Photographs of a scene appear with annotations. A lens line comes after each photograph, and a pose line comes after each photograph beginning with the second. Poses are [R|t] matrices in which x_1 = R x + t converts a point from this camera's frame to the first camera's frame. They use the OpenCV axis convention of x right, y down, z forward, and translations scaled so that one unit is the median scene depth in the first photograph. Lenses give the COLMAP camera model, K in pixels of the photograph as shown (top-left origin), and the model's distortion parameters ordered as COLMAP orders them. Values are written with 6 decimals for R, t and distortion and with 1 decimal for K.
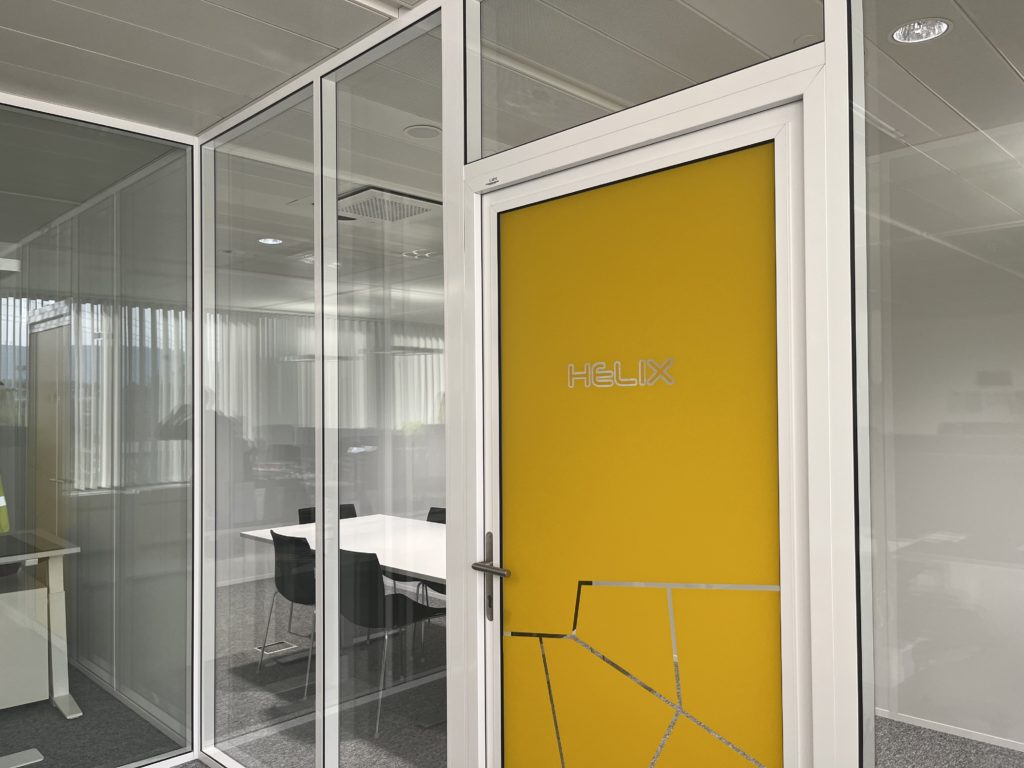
lens RADIAL K [[780.2, 0, 512.0], [0, 780.2, 384.0], [0, 0, 1]] dist [0.035969, -0.000700]
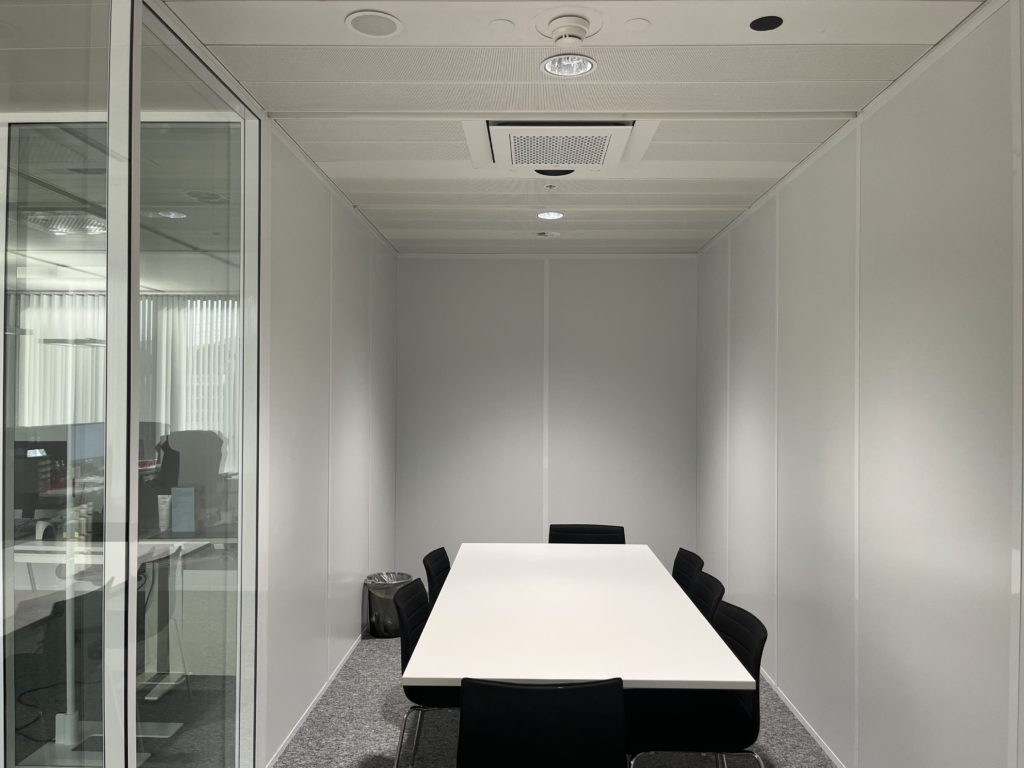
lens RADIAL K [[780.2, 0, 512.0], [0, 780.2, 384.0], [0, 0, 1]] dist [0.035969, -0.000700]
pose [[0.694162, 0.002953, -0.719813, 0.435045], [0.008207, 0.999894, 0.012017, -0.006426], [0.719772, -0.014249, 0.694064, 0.532278]]
